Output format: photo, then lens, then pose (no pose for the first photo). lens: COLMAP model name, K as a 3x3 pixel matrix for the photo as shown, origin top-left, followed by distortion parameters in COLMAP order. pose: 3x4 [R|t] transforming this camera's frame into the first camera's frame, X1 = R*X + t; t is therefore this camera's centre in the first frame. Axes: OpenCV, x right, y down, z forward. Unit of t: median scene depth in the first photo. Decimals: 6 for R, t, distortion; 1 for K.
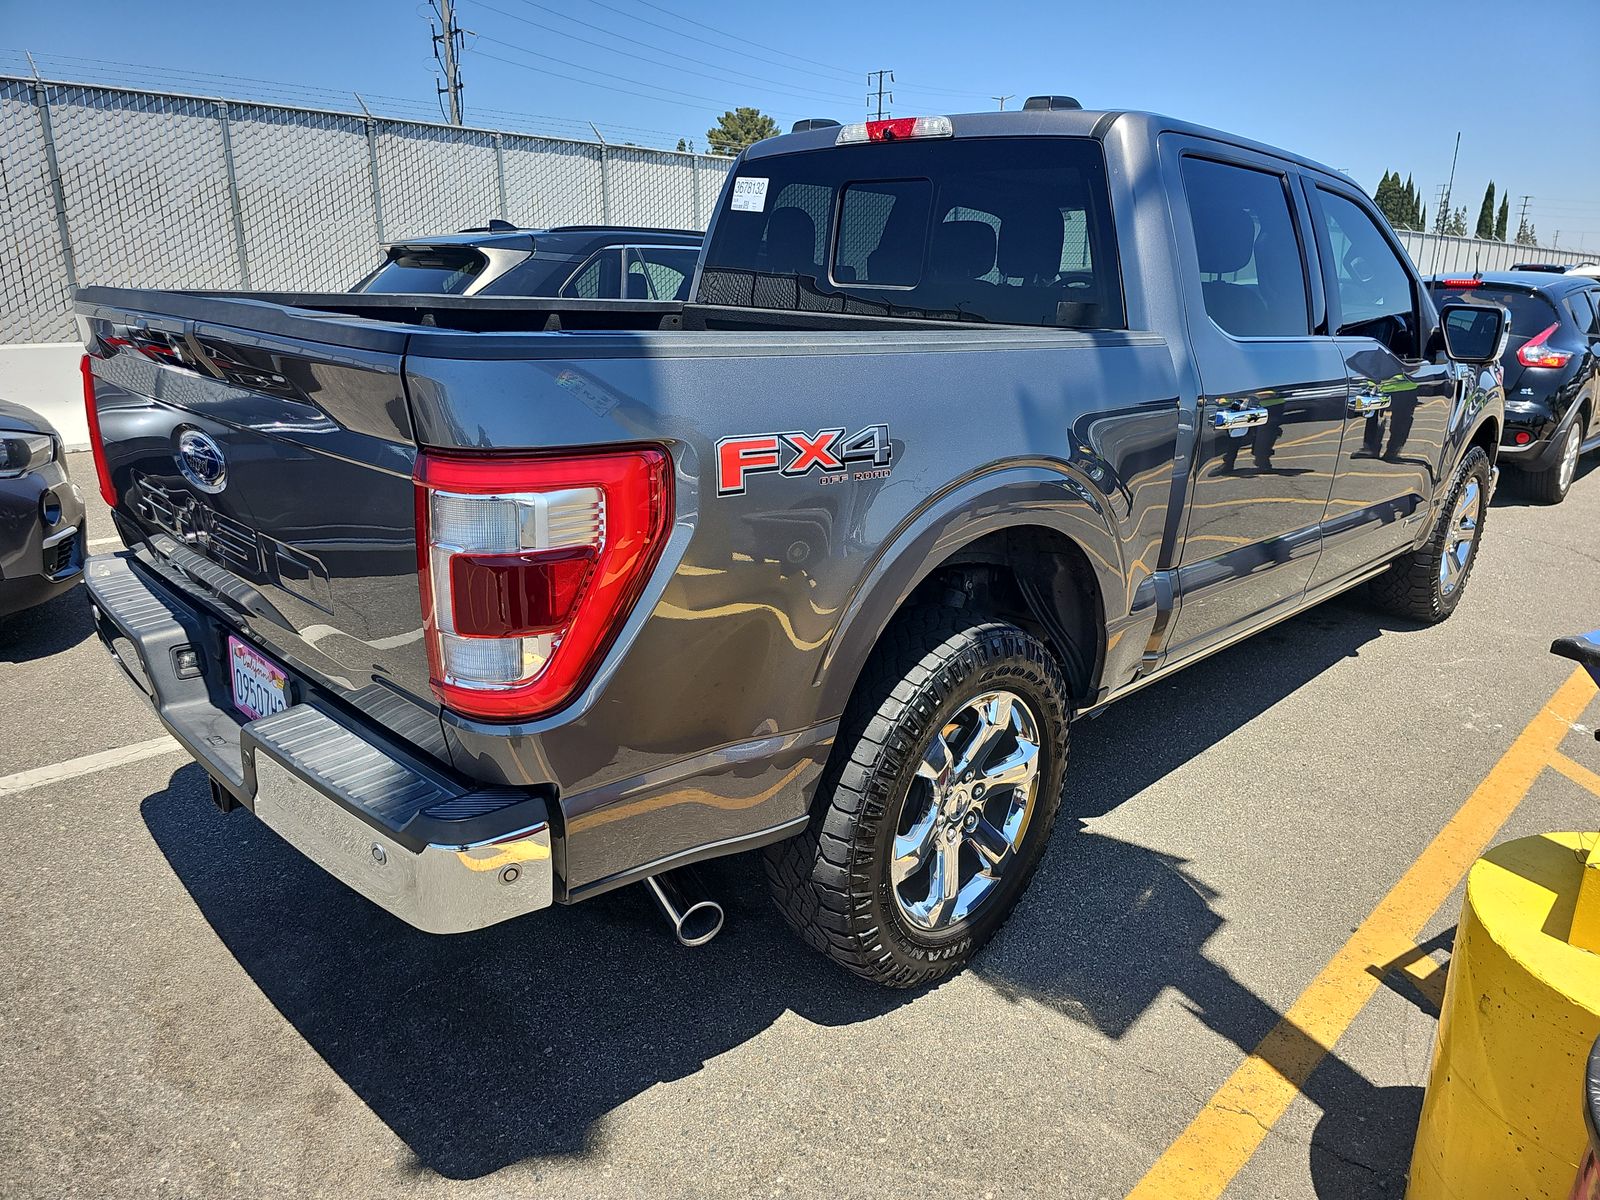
lens RADIAL K [[1118.5, 0, 796.4], [0, 1118.5, 609.4], [0, 0, 1]] dist [0.014779, -0.031225]
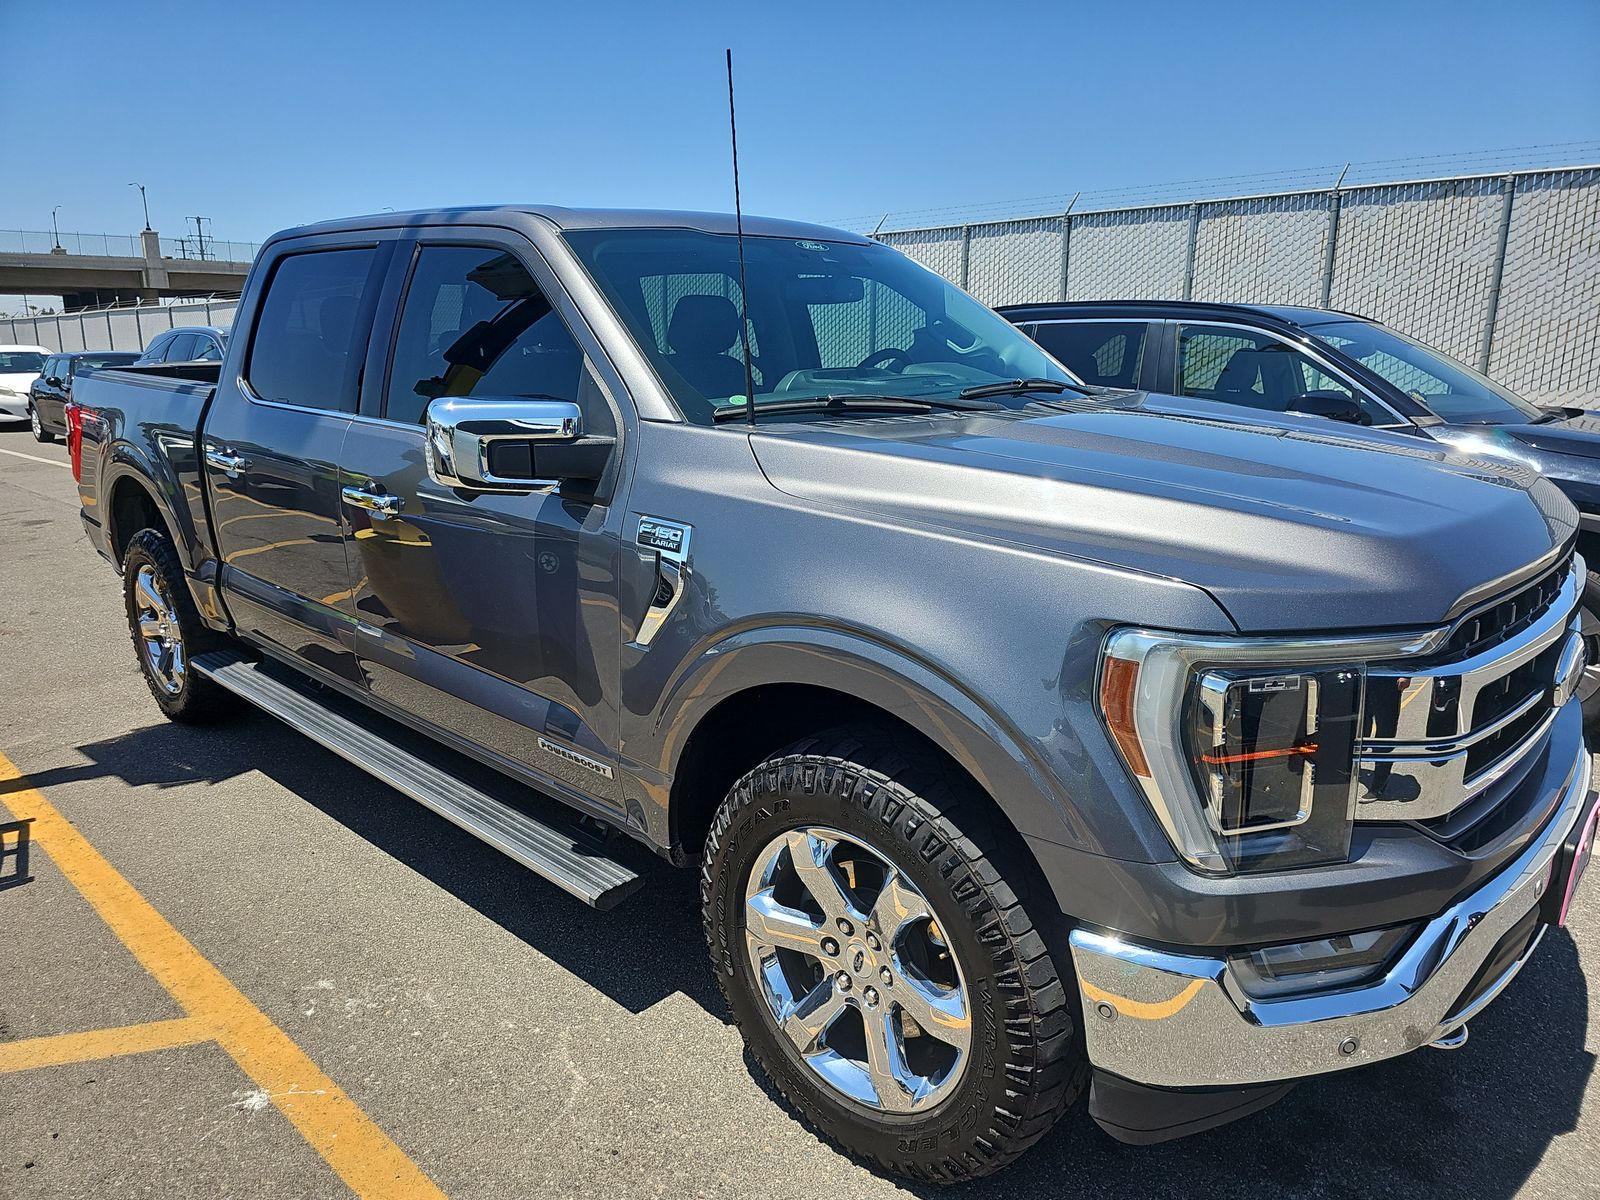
lens RADIAL K [[1118.5, 0, 796.4], [0, 1118.5, 609.4], [0, 0, 1]] dist [0.014779, -0.031225]
pose [[-0.003264, 0.215538, -0.976490, 1.394336], [-0.285810, 0.935561, 0.207459, -0.383311], [0.958281, 0.279767, 0.058550, 1.339526]]
